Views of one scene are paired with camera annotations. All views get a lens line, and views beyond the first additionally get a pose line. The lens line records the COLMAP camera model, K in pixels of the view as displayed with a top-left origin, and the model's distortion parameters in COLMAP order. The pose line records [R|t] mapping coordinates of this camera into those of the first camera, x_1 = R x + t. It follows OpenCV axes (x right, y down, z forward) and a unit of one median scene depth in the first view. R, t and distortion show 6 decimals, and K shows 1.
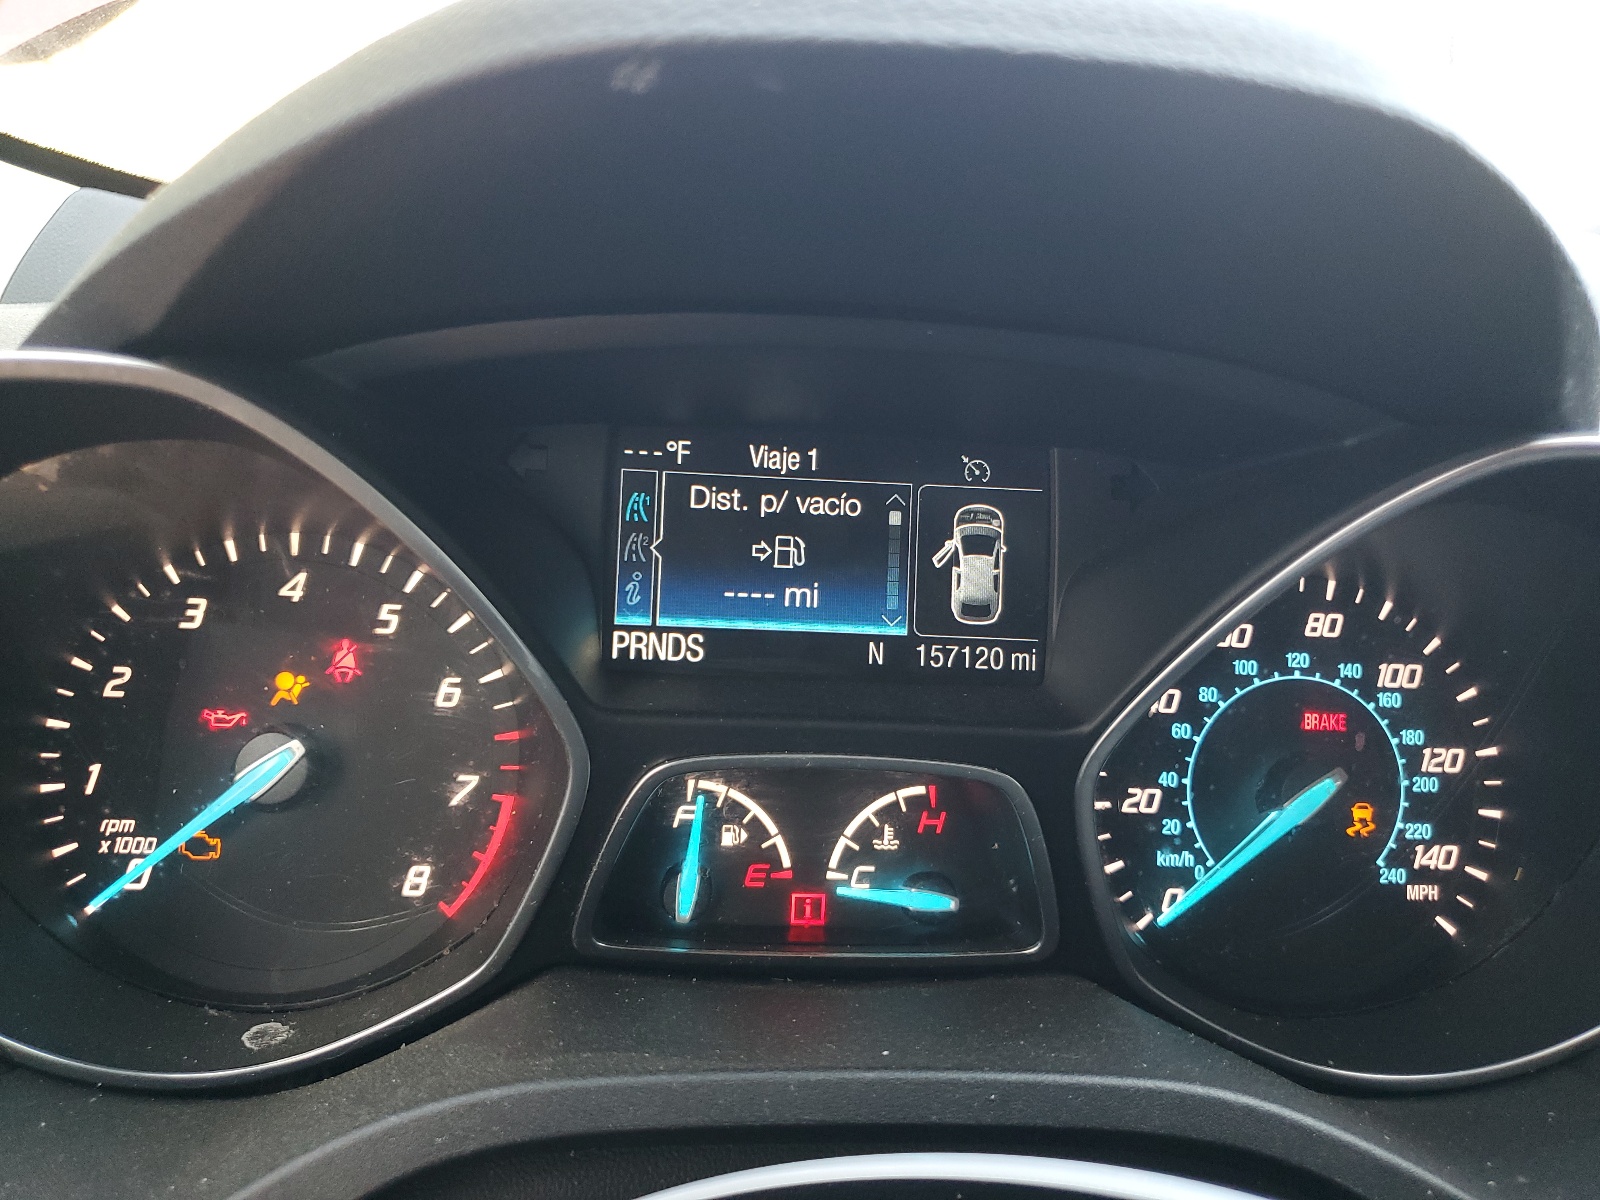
lens RADIAL K [[1504.7, 0, 800.0], [0, 1504.7, 600.0], [0, 0, 1]] dist [-0.010841, -0.012327]
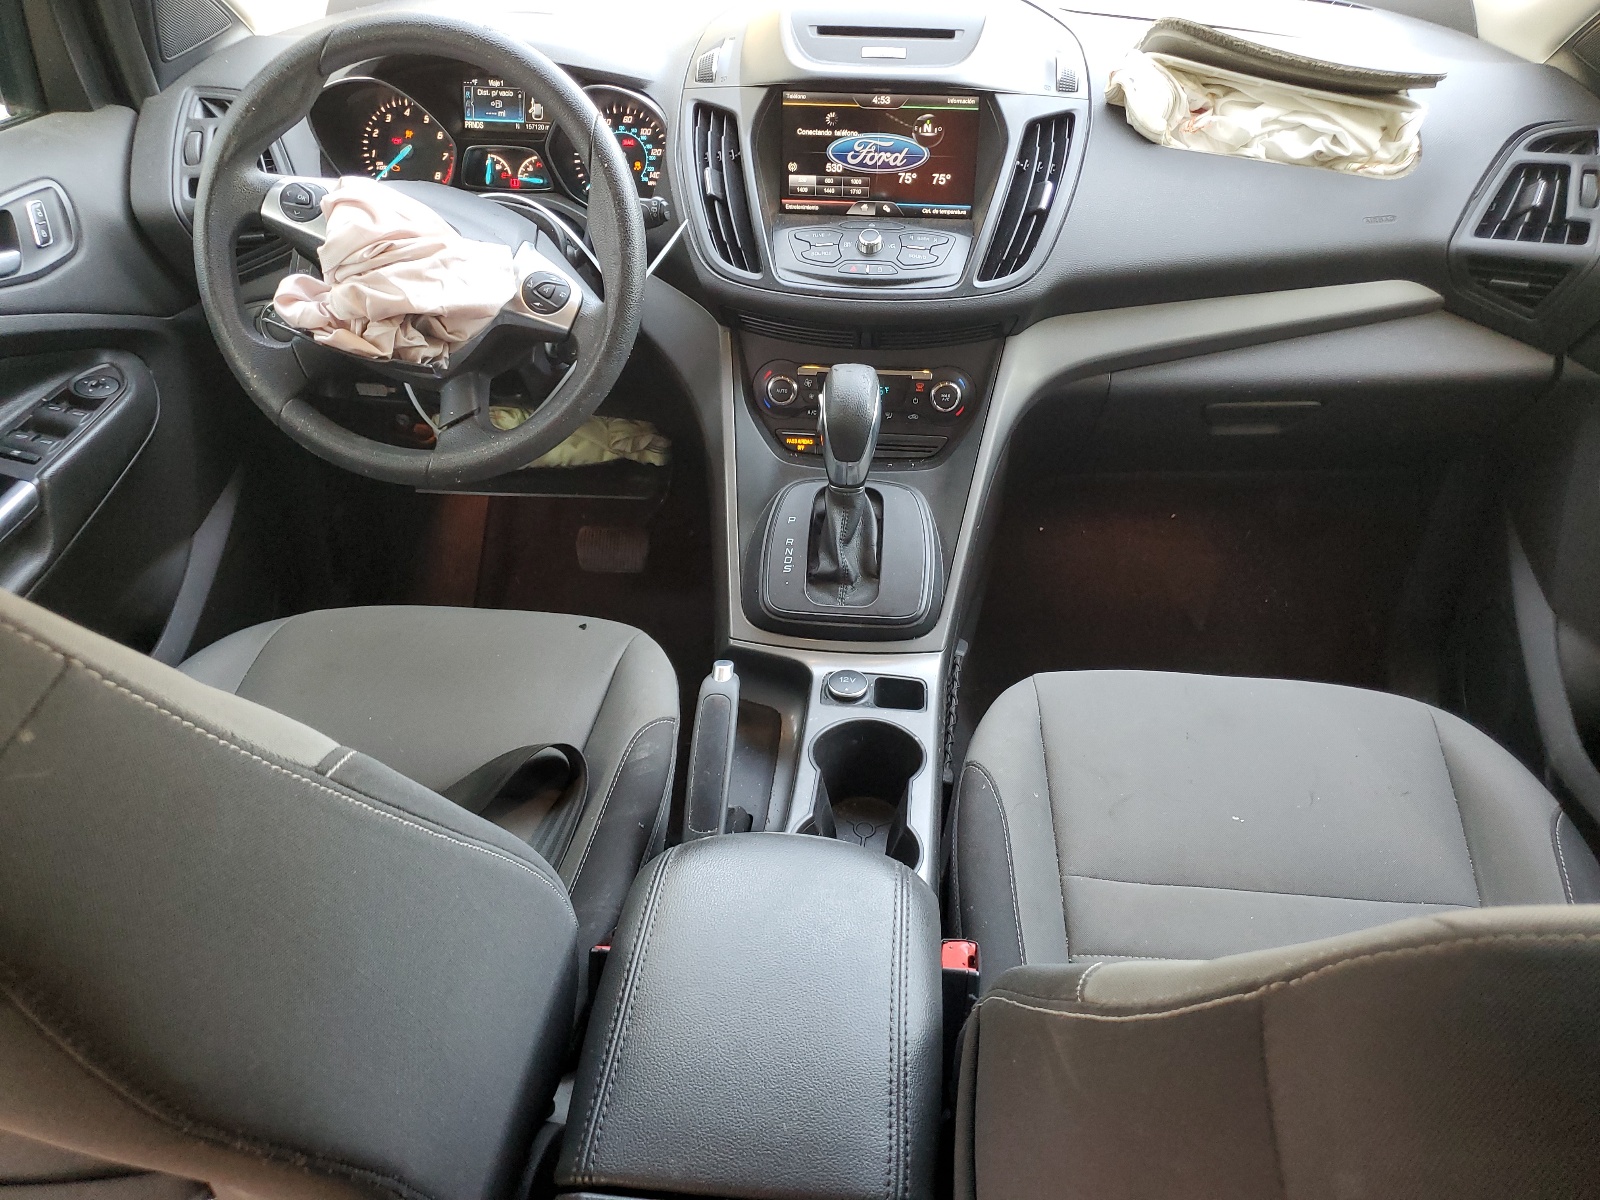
lens RADIAL K [[1236.0, 0, 800.0], [0, 1236.0, 600.0], [0, 0, 1]] dist [-0.001063, -0.001173]
pose [[0.979439, 0.068872, -0.189620, 1.801655], [0.008374, 0.925233, 0.379307, -0.055075], [0.201566, -0.373096, 0.905633, -2.998555]]
